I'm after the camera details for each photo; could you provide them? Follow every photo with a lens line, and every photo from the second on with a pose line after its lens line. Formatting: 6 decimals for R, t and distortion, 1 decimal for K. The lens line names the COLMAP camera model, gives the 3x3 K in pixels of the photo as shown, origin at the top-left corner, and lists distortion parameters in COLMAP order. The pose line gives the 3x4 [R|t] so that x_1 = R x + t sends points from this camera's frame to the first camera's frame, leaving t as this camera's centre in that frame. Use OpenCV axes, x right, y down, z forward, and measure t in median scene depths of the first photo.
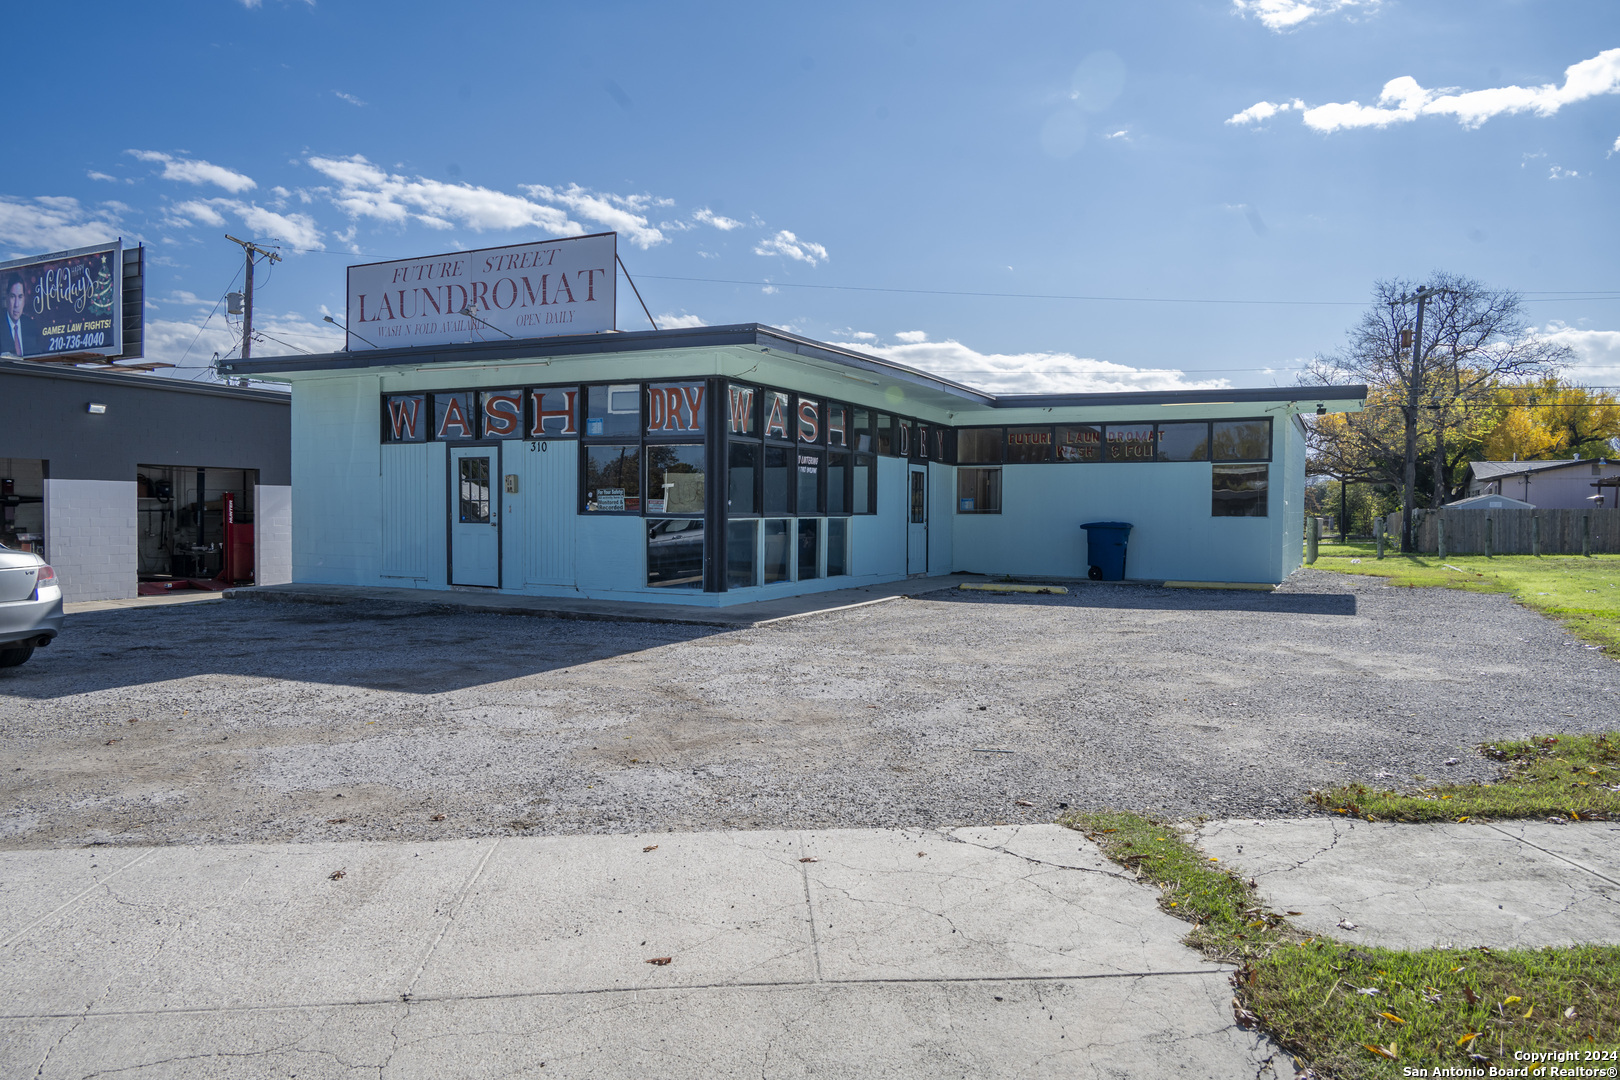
lens RADIAL K [[1060.3, 0, 826.2], [0, 1060.3, 537.4], [0, 0, 1]] dist [0.009006, -0.010509]
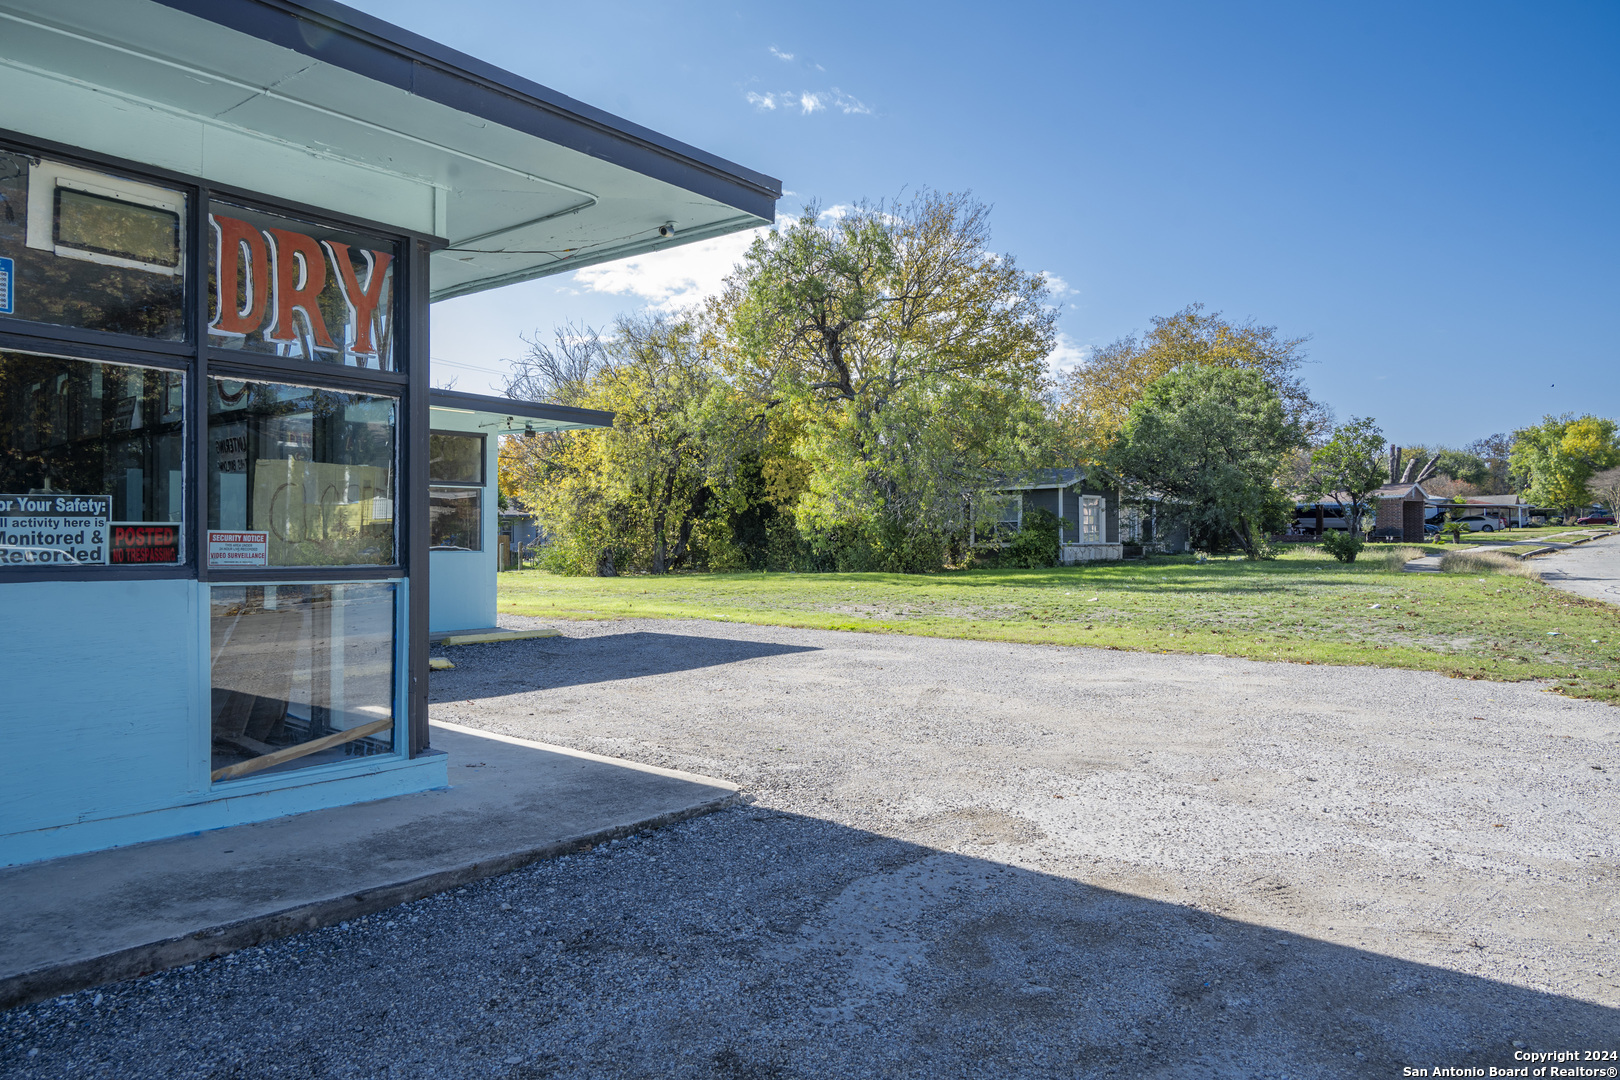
lens RADIAL K [[1060.3, 0, 806.0], [0, 1060.3, 567.3], [0, 0, 1]] dist [0.009006, -0.010509]
pose [[0.246045, -0.029287, 0.968816, -0.336494], [0.024921, 0.999404, 0.023882, -0.019913], [-0.968938, 0.018268, 0.246628, 0.530792]]
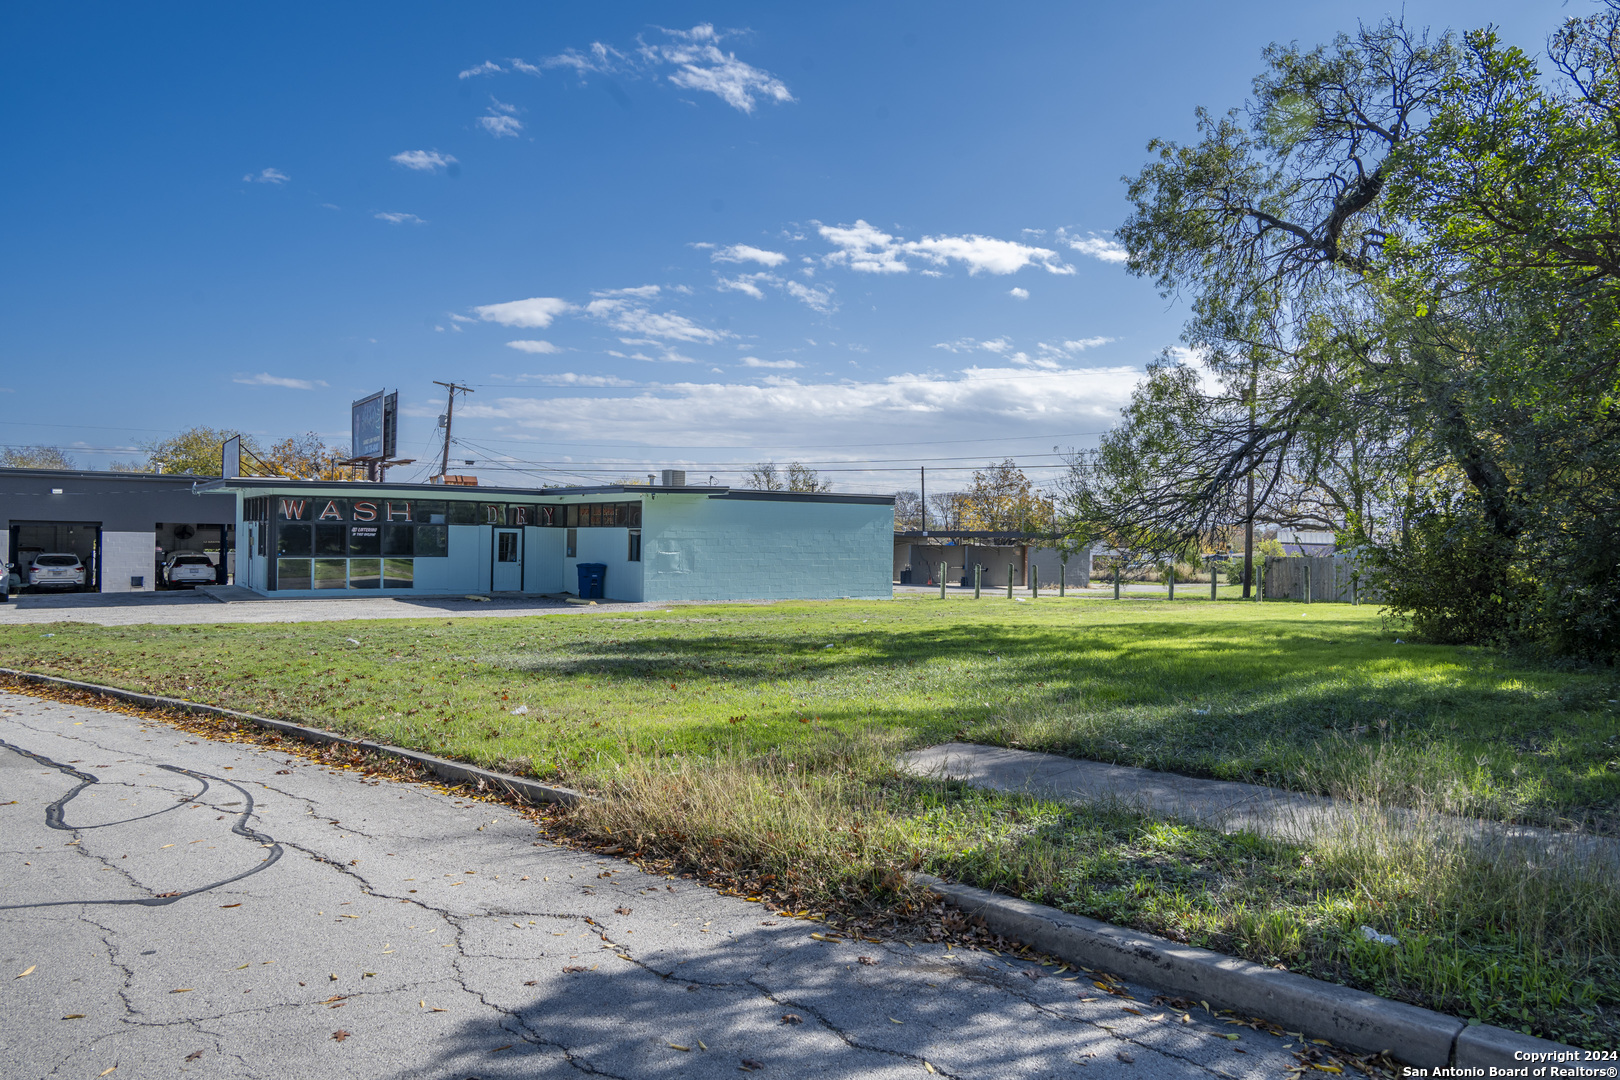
lens RADIAL K [[1060.3, 0, 817.1], [0, 1060.3, 539.7], [0, 0, 1]] dist [0.009006, -0.010509]
pose [[0.895615, 0.007430, -0.444768, 1.365759], [-0.020483, 0.999489, -0.024551, -0.018033], [0.444359, 0.031098, 0.895309, -0.357597]]
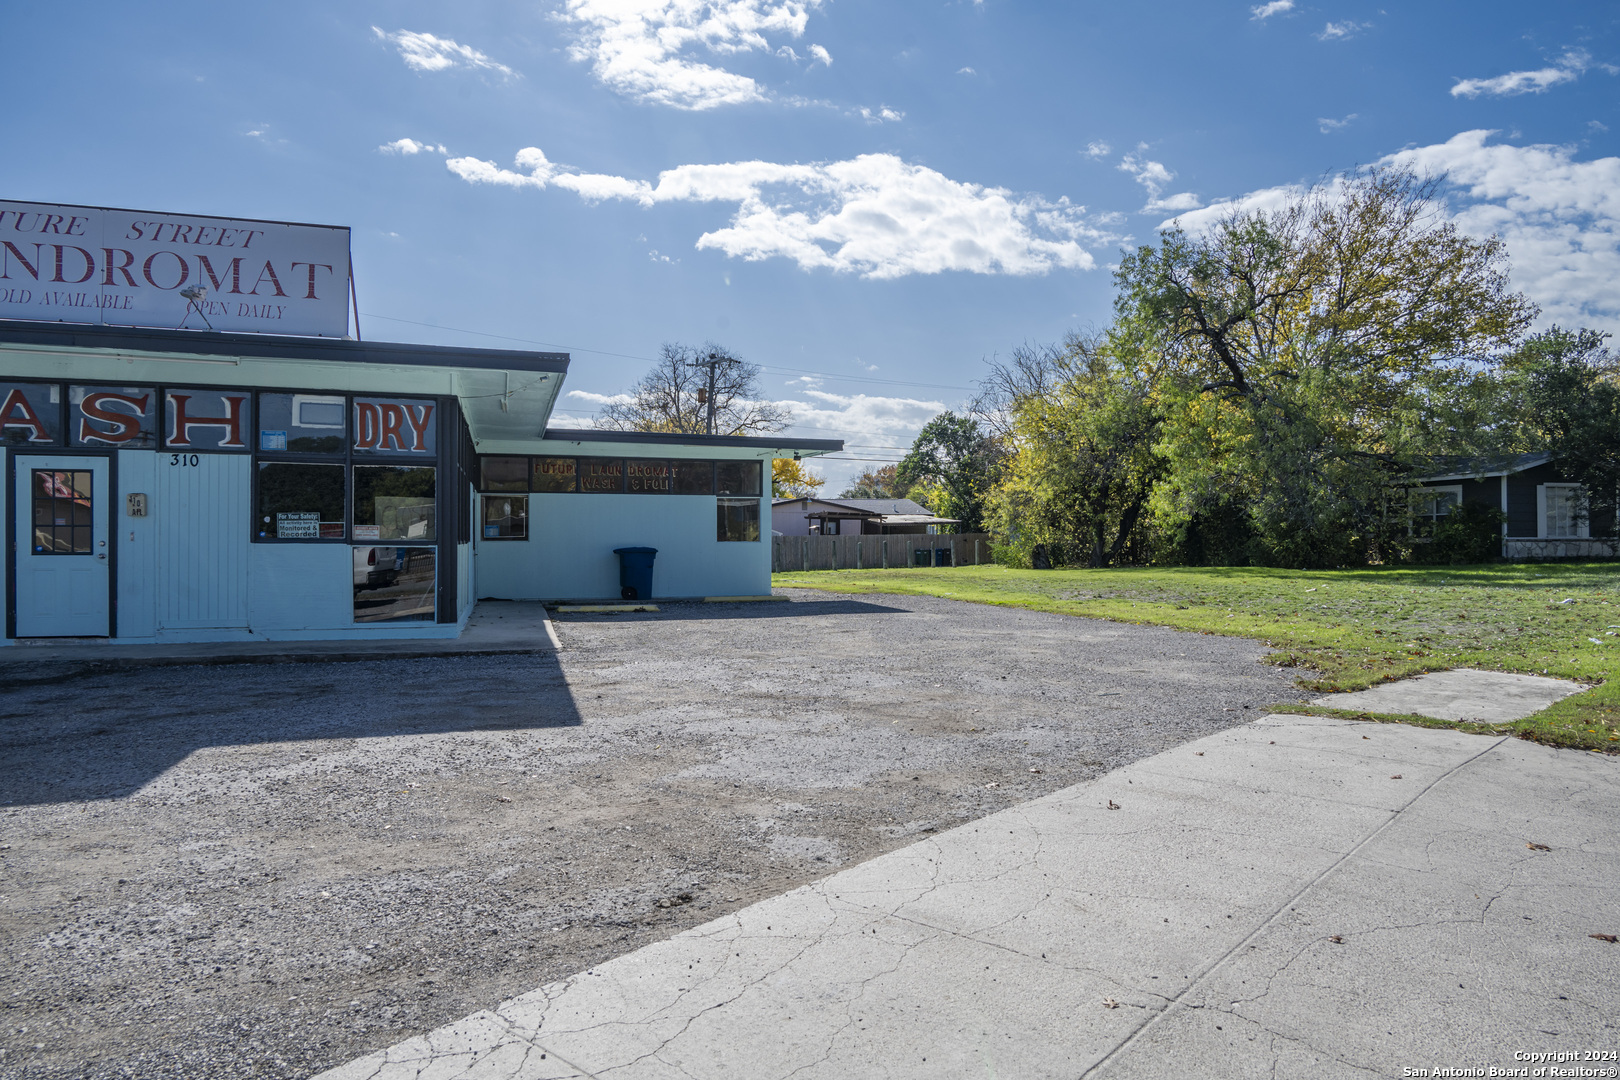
lens RADIAL K [[1060.3, 0, 809.5], [0, 1060.3, 550.6], [0, 0, 1]] dist [0.009006, -0.010509]
pose [[0.740265, -0.012302, 0.672203, -0.357710], [0.022116, 0.999737, -0.006059, -0.000180], [-0.671951, 0.019352, 0.740342, 0.054730]]
